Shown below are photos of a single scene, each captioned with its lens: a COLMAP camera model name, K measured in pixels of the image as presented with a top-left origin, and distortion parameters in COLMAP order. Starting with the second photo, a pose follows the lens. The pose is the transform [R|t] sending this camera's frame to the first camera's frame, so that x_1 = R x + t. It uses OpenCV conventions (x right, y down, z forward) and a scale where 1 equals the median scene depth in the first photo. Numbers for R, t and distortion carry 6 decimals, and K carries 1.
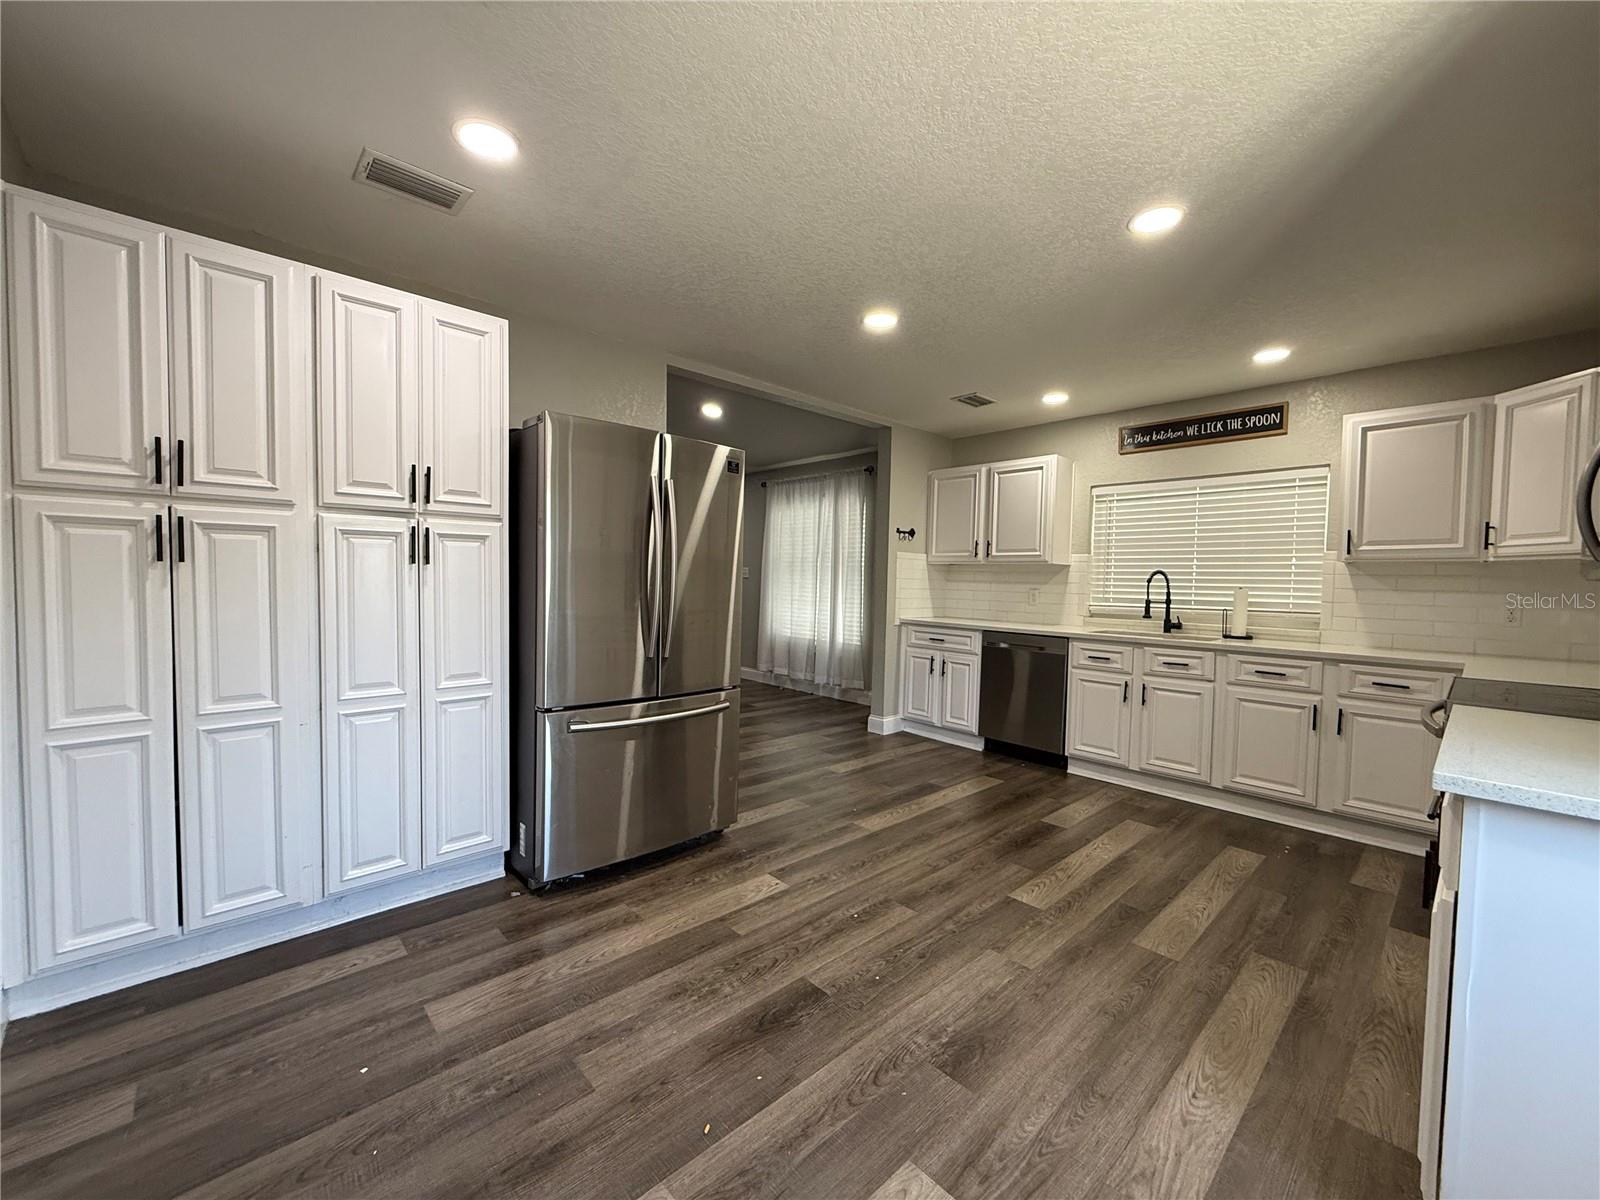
lens RADIAL K [[637.0, 0, 796.4], [0, 637.0, 600.1], [0, 0, 1]] dist [0.000011, -0.000162]
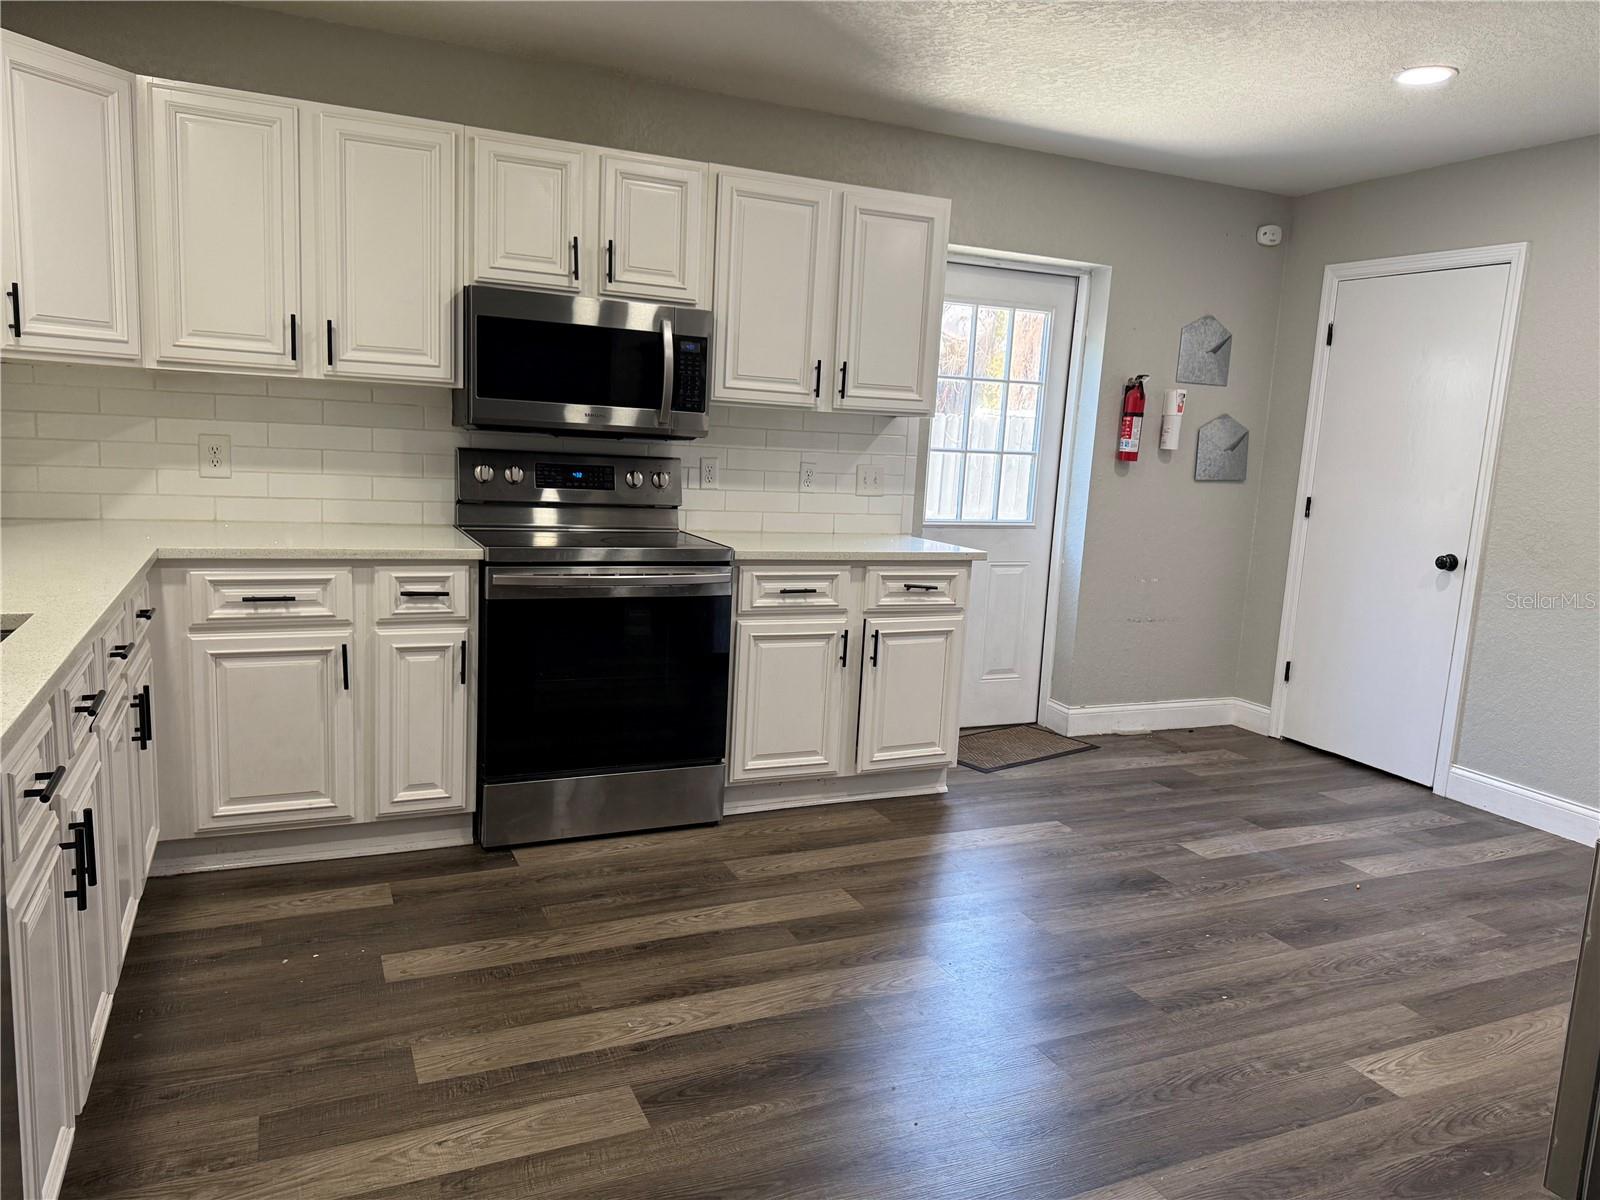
lens RADIAL K [[1124.5, 0, 800.0], [0, 1124.5, 600.0], [0, 0, 1]] dist [0.060170, -0.069713]
pose [[-0.943846, -0.121480, 0.307243, 0.192297], [-0.064262, 0.979689, 0.189946, -0.108931], [-0.324077, 0.159536, -0.932482, 2.126783]]
